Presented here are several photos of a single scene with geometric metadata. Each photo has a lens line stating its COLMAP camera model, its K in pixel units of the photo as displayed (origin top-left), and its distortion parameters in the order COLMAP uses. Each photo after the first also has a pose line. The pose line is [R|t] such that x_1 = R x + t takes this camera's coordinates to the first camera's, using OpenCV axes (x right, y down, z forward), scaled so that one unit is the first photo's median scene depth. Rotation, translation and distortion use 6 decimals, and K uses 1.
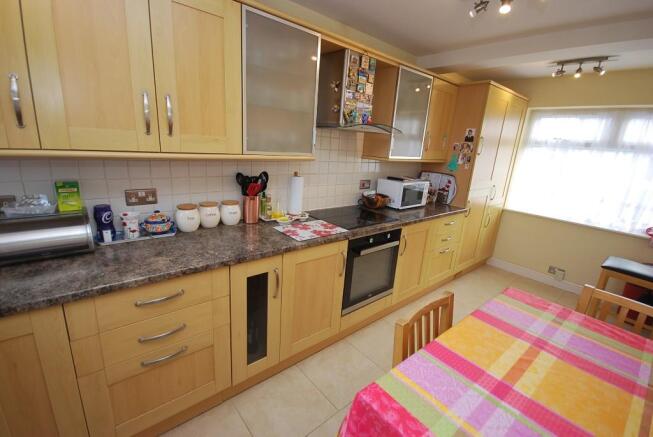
lens RADIAL K [[284.3, 0, 326.5], [0, 284.3, 218.5], [0, 0, 1]] dist [0.001346, 0.000082]
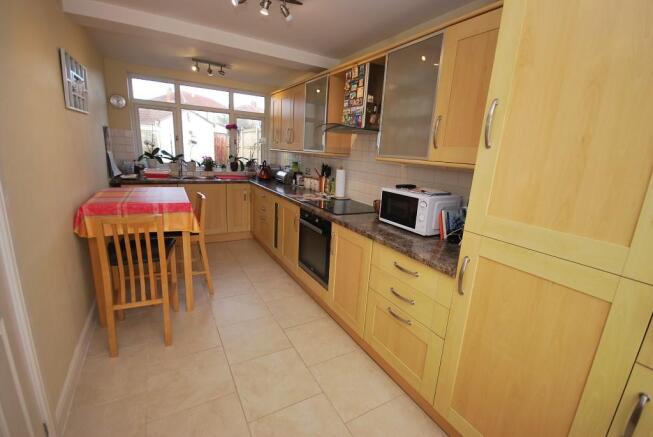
lens RADIAL K [[284.3, 0, 326.5], [0, 284.3, 218.5], [0, 0, 1]] dist [0.001346, 0.000082]
pose [[-0.174735, 0.145300, -0.973835, 1.337320], [-0.333220, 0.921964, 0.197350, -0.179540], [0.926516, 0.358985, -0.112682, 1.194233]]
